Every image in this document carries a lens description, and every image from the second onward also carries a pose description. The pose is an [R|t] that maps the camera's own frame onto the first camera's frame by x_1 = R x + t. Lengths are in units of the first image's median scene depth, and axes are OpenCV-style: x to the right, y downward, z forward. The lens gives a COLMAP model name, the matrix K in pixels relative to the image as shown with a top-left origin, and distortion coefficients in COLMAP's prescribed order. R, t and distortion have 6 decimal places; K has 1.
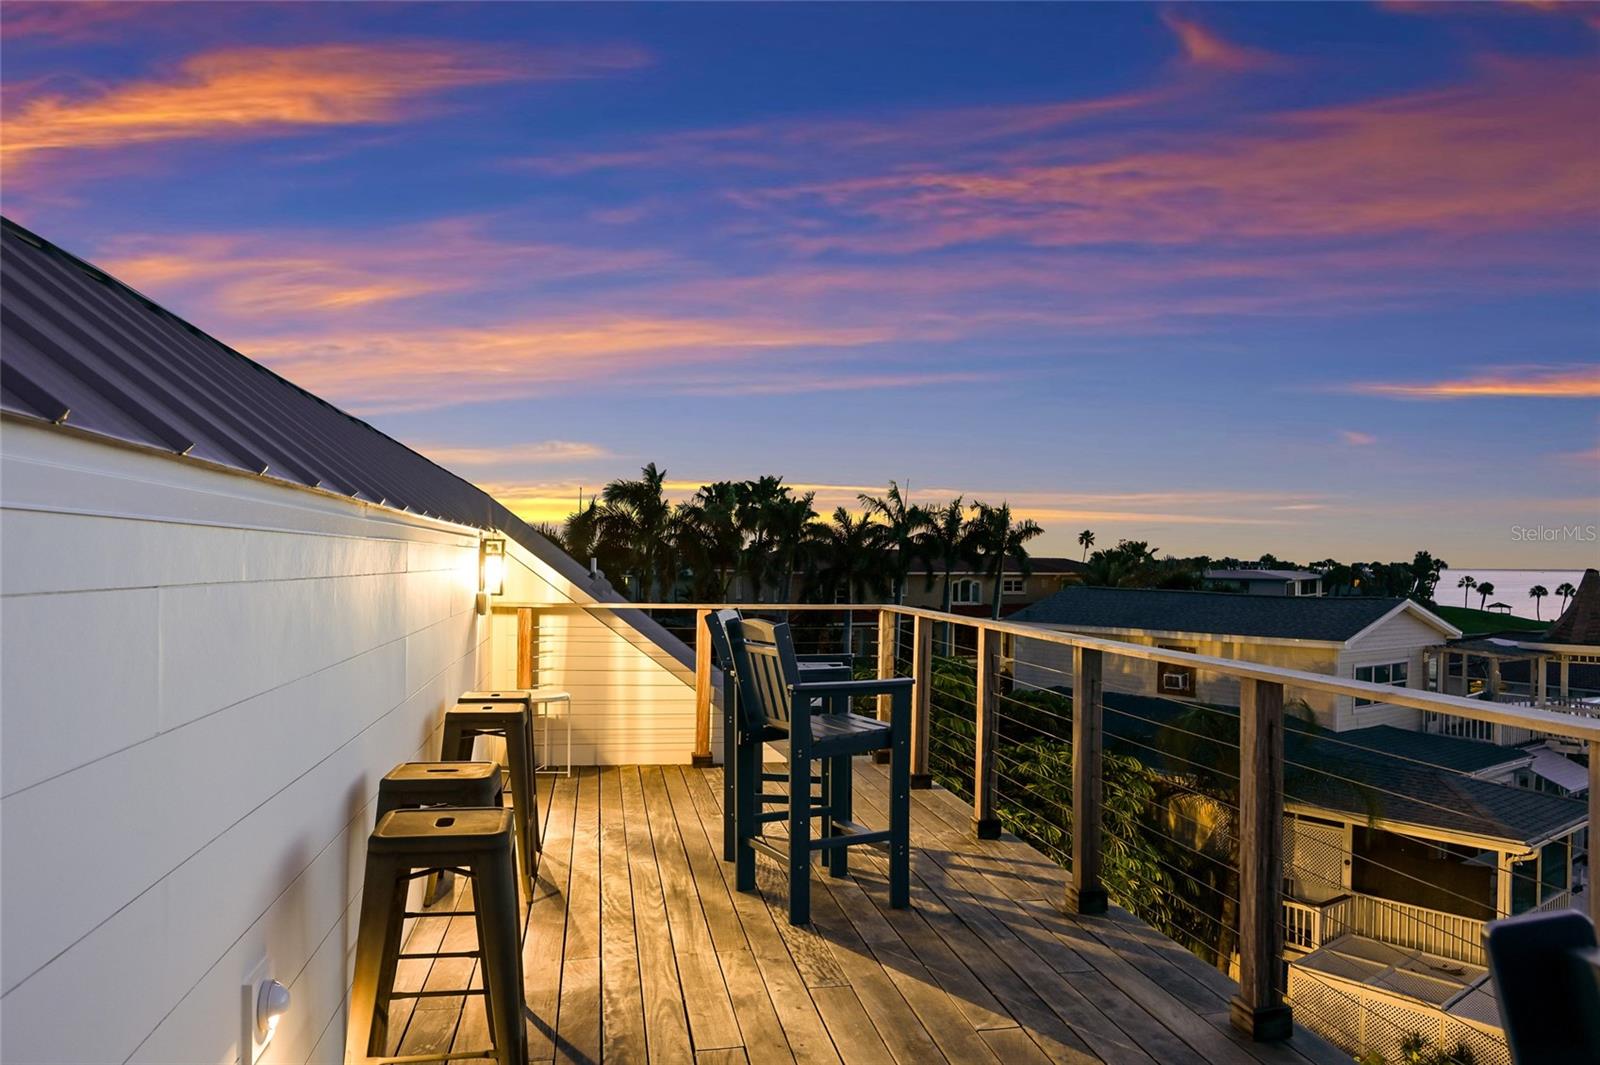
lens RADIAL K [[1087.1, 0, 786.6], [0, 1087.1, 535.9], [0, 0, 1]] dist [0.001610, -0.002044]
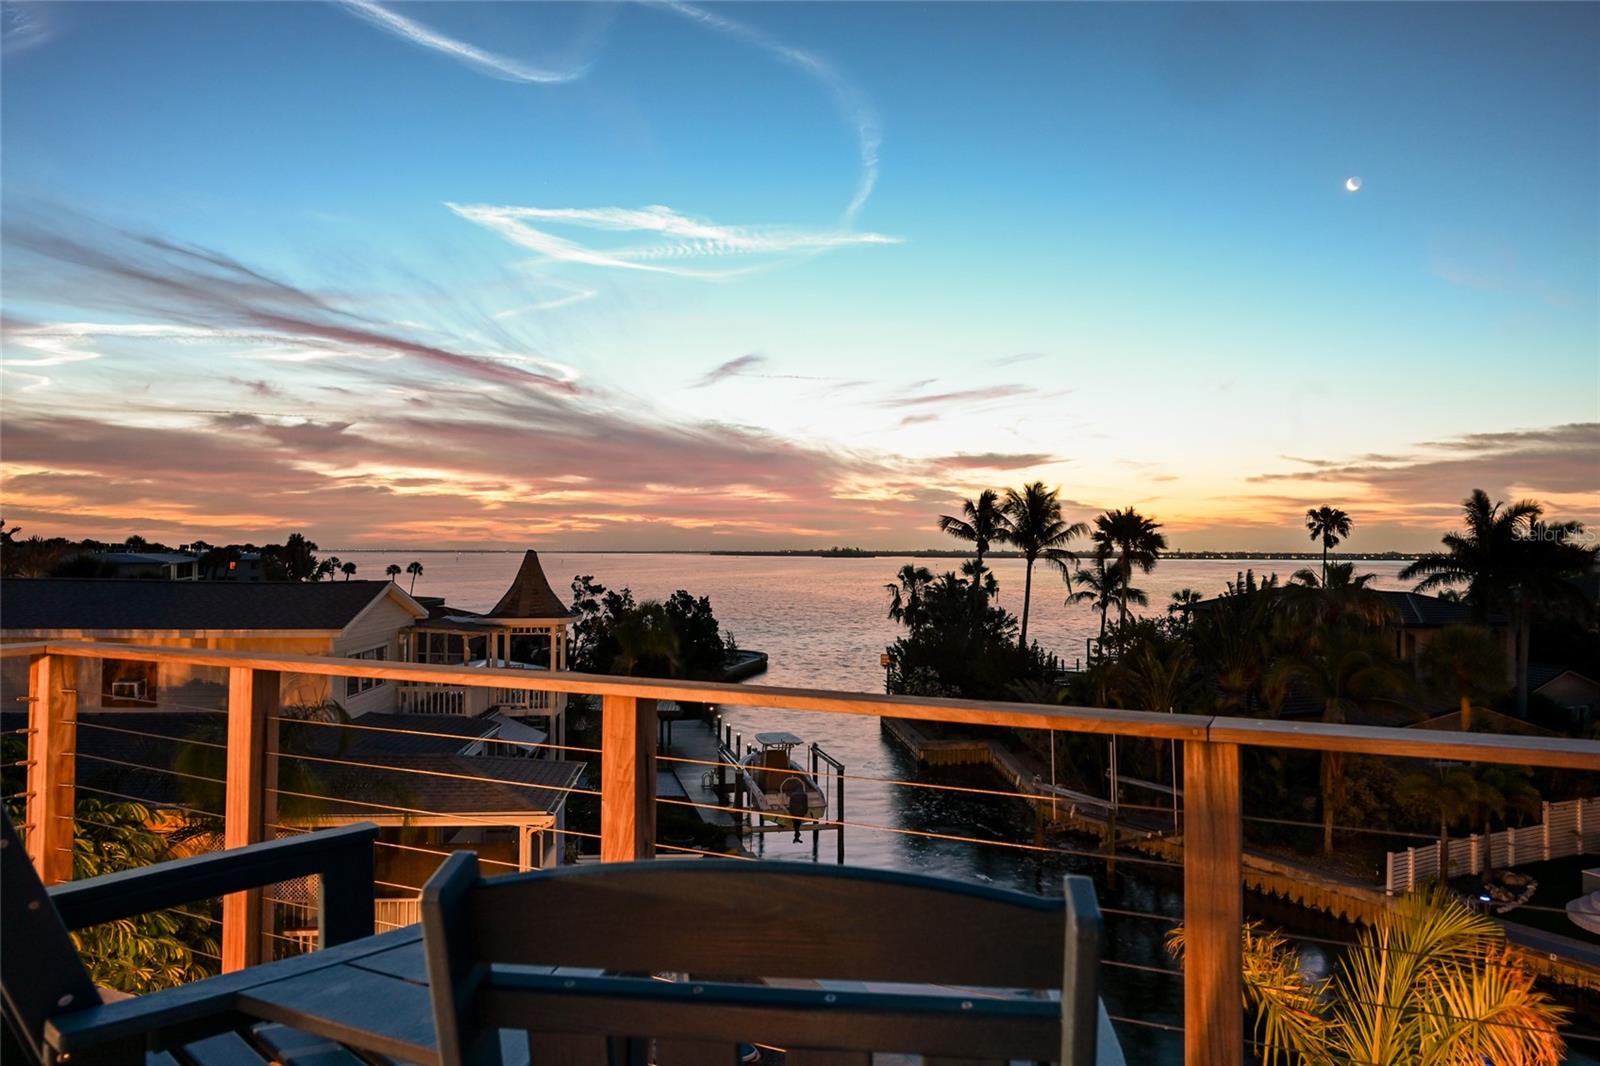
lens RADIAL K [[1087.1, 0, 786.6], [0, 1087.1, 536.4], [0, 0, 1]] dist [0.001610, -0.002044]
pose [[0.576766, 0.004474, 0.816897, -0.026485], [-0.018341, 0.999804, 0.007474, 0.003237], [-0.816704, -0.019294, 0.576735, 0.137406]]
